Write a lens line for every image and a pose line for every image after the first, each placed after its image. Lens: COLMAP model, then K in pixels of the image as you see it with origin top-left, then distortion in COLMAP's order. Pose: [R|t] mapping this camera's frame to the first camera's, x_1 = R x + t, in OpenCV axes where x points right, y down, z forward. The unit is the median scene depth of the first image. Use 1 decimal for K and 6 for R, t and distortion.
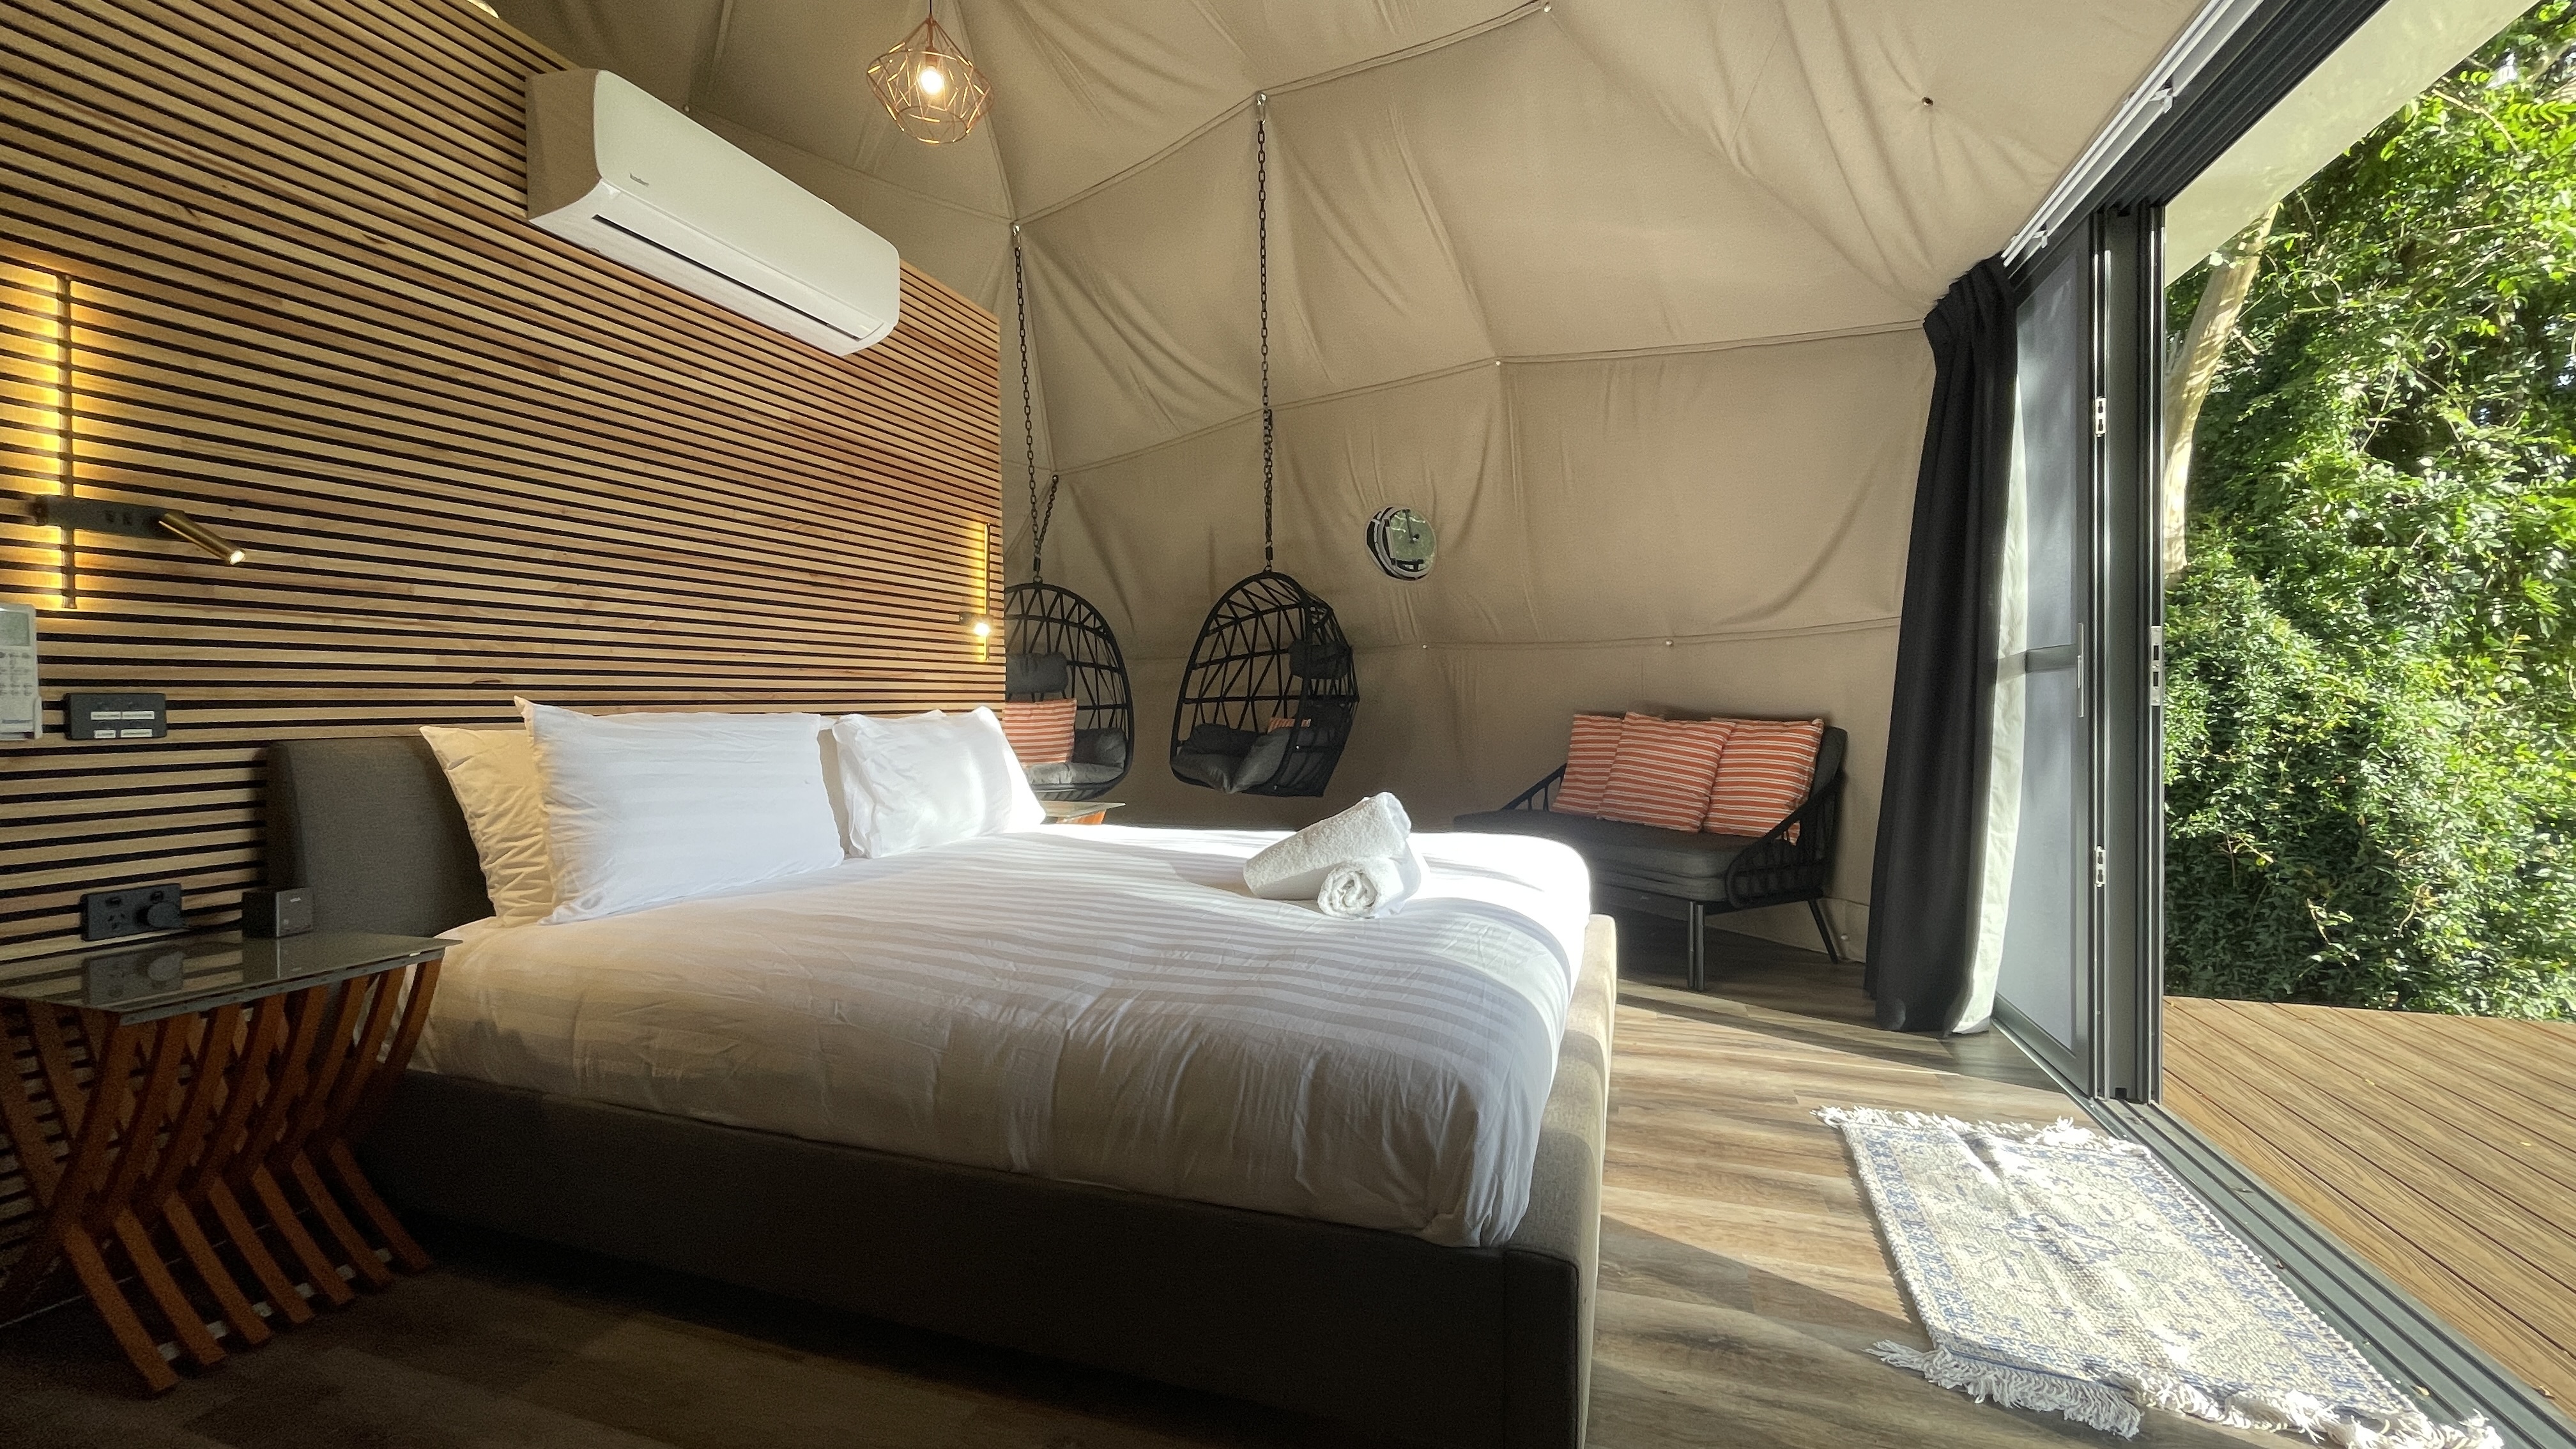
lens RADIAL K [[1039.7, 0, 1288.0], [0, 1039.7, 724.5], [0, 0, 1]] dist [0.005061, -0.003727]
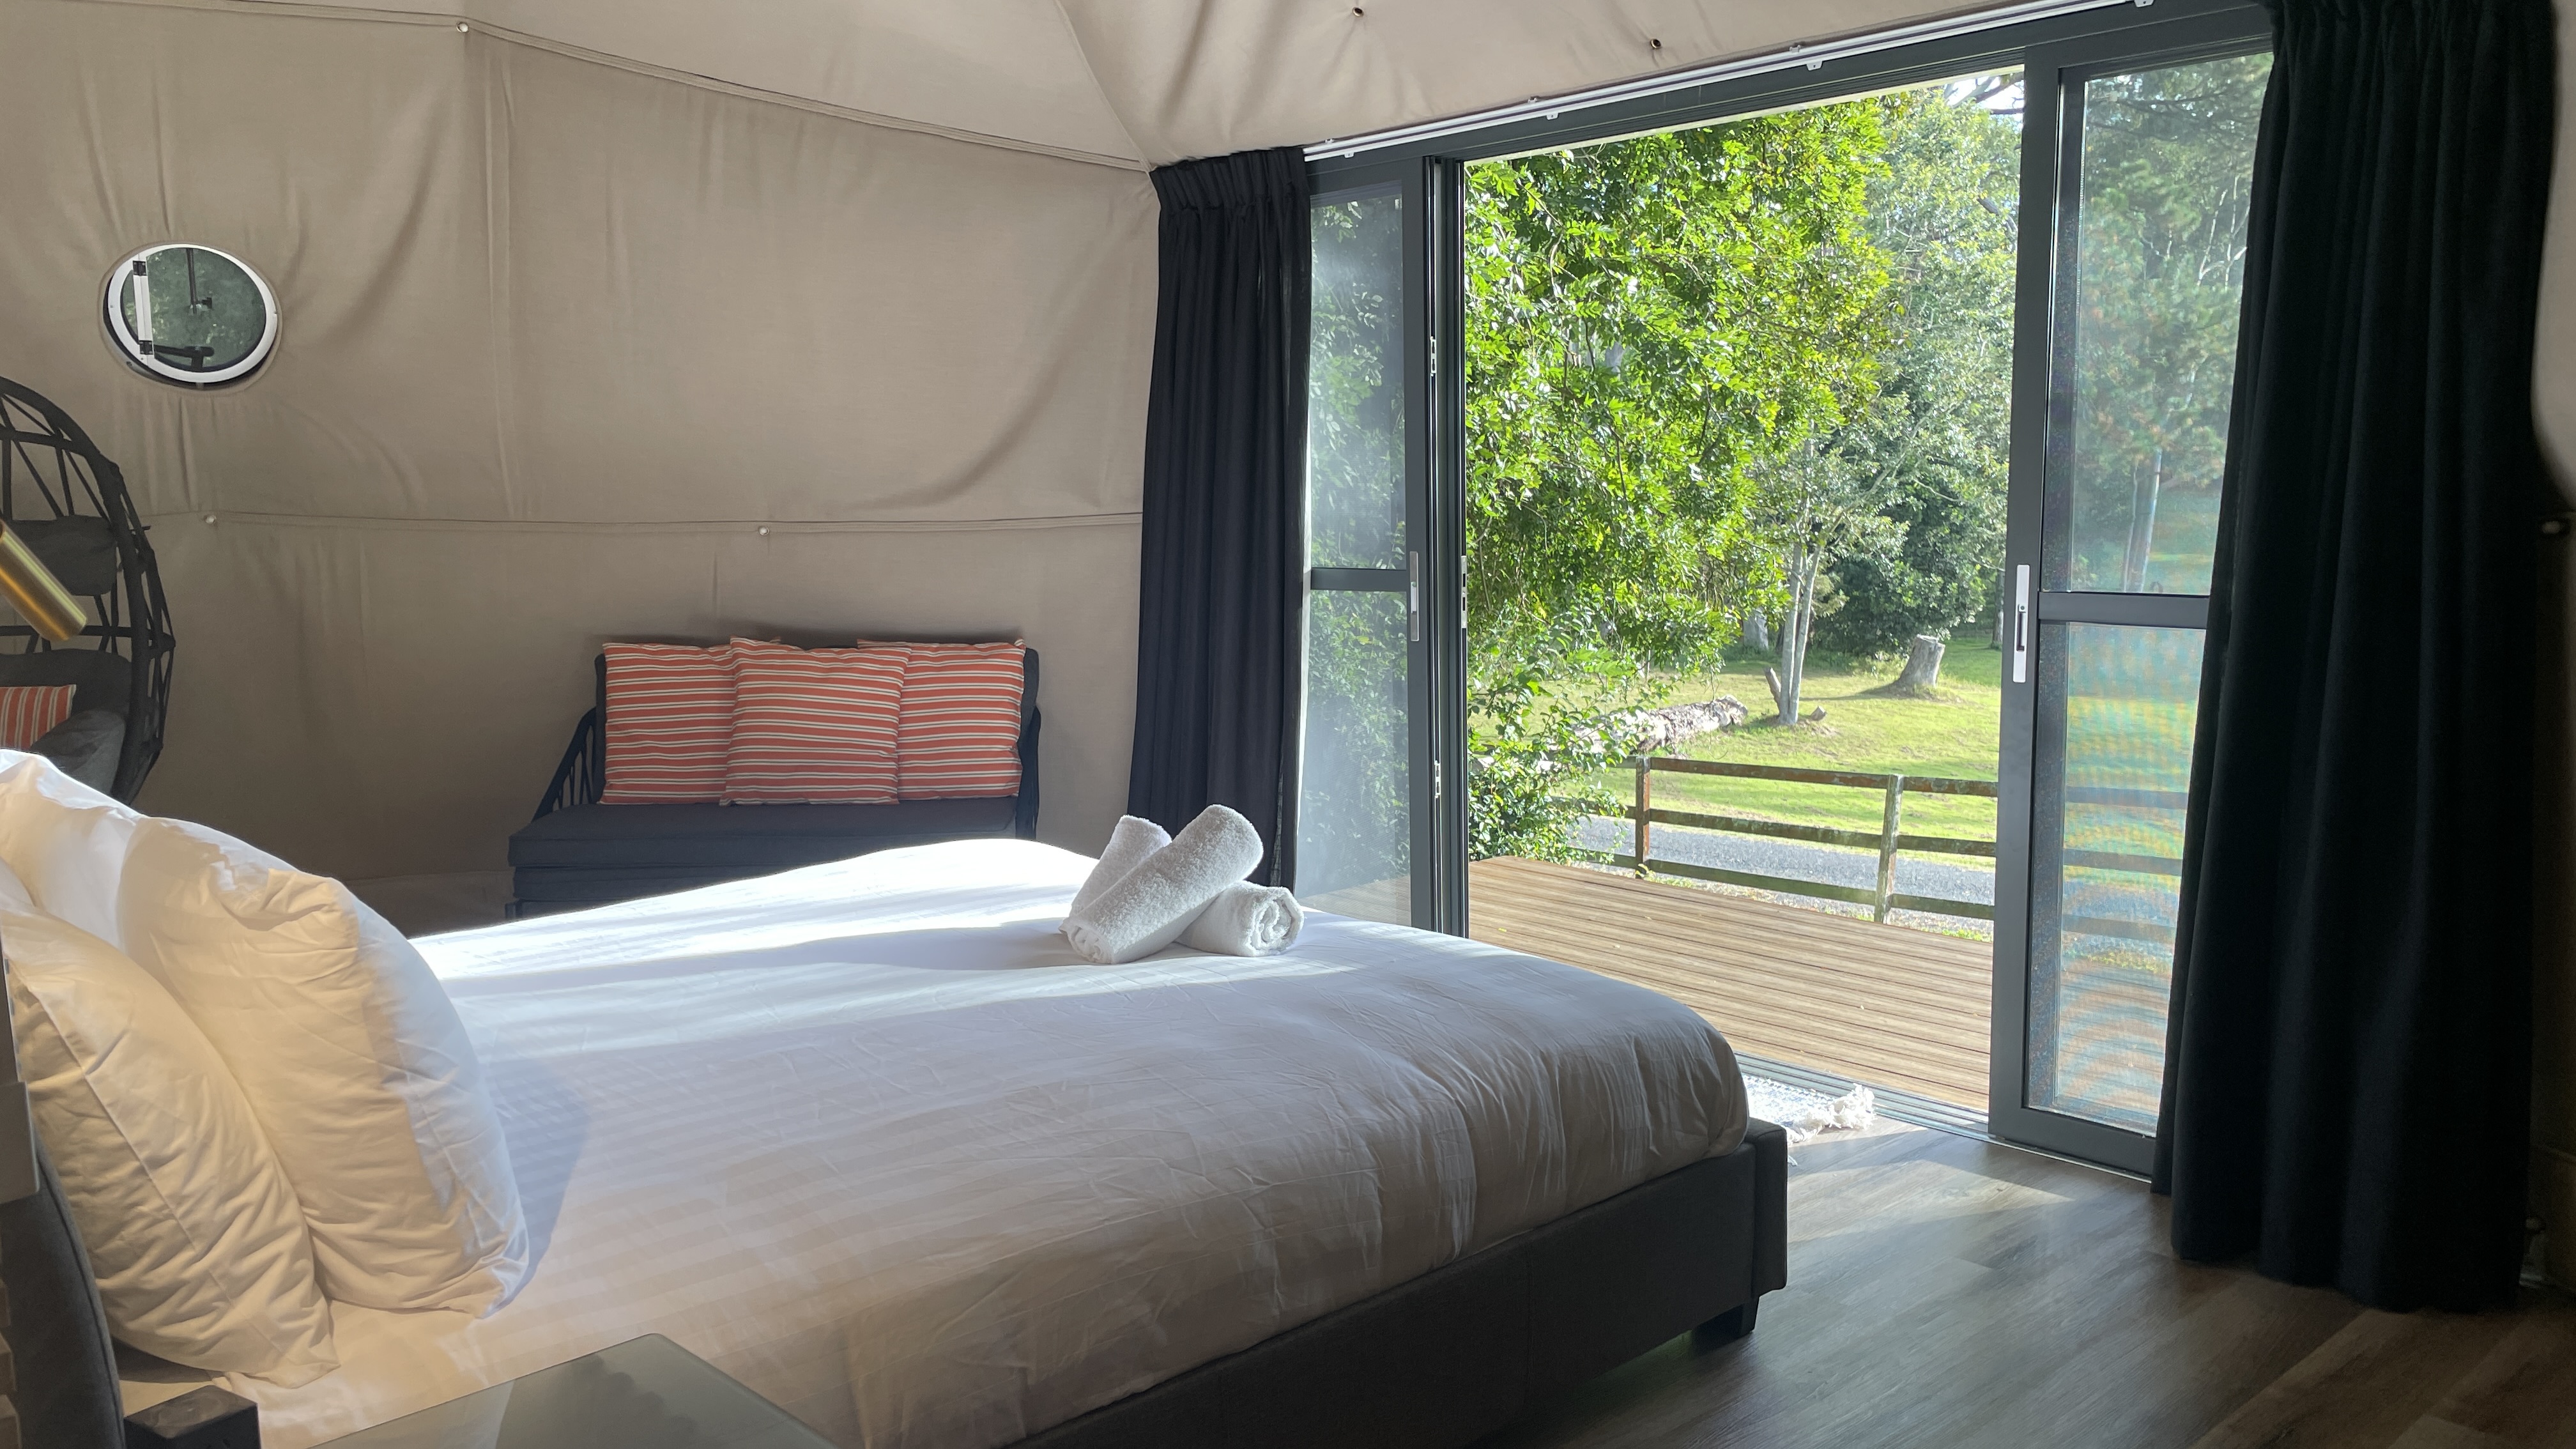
lens RADIAL K [[1927.3, 0, 1288.0], [0, 1927.3, 724.5], [0, 0, 1]] dist [0.054937, -0.000185]
pose [[0.478768, -0.106824, 0.871418, -0.931443], [0.031260, 0.994015, 0.104678, -0.120521], [-0.877385, -0.022875, 0.479242, 0.165062]]
